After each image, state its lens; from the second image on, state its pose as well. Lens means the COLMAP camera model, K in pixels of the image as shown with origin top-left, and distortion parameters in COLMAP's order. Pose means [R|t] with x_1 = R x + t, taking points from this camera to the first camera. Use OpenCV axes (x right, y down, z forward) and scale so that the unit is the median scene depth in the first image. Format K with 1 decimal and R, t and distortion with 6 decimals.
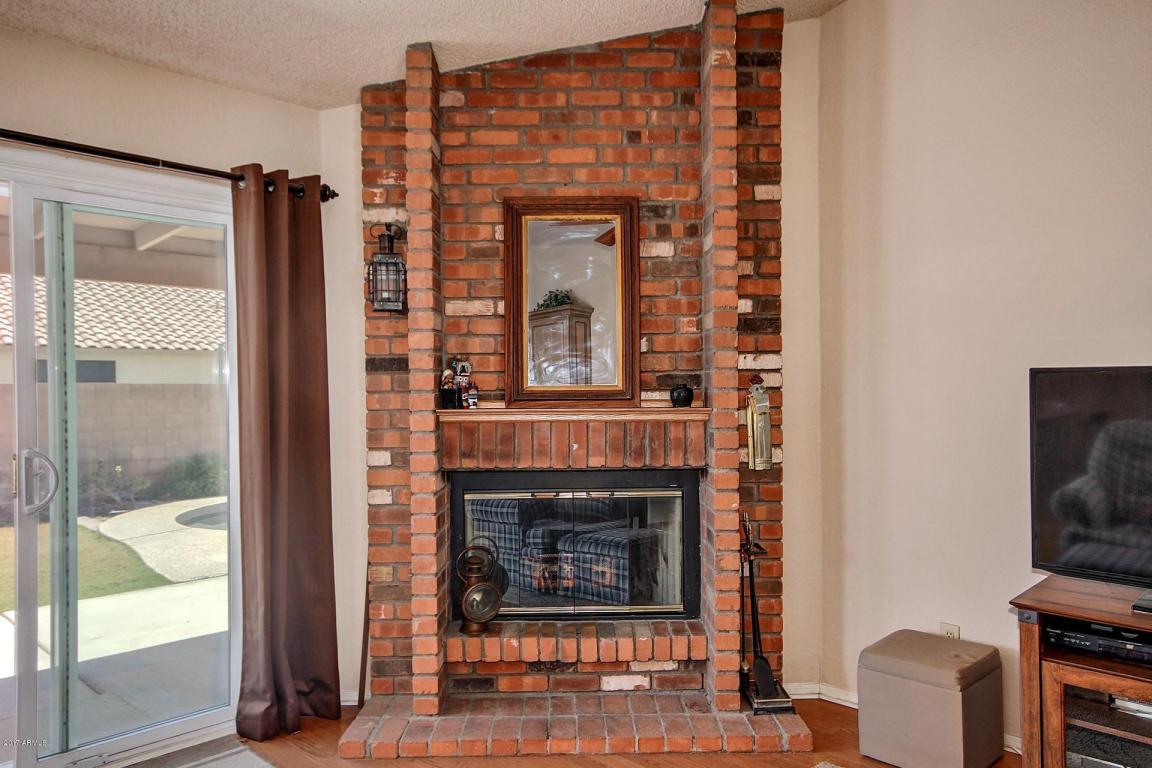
lens RADIAL K [[826.8, 0, 581.4], [0, 826.8, 391.7], [0, 0, 1]] dist [-0.000287, 0.014310]
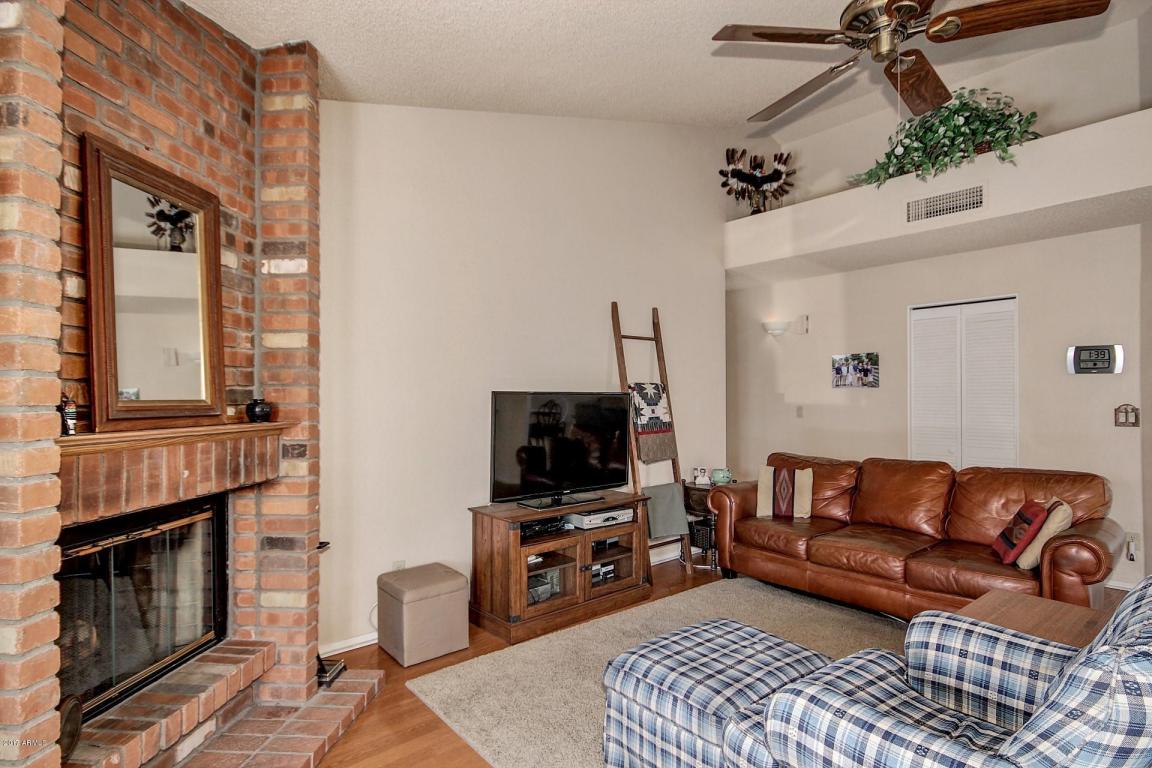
lens RADIAL K [[582.0, 0, 584.4], [0, 582.0, 393.5], [0, 0, 1]] dist [0.005845, -0.002196]
pose [[0.091268, 0.017306, 0.995676, -0.540931], [0.011031, 0.999770, -0.018388, 0.000939], [-0.995765, 0.012662, 0.091056, 0.533944]]
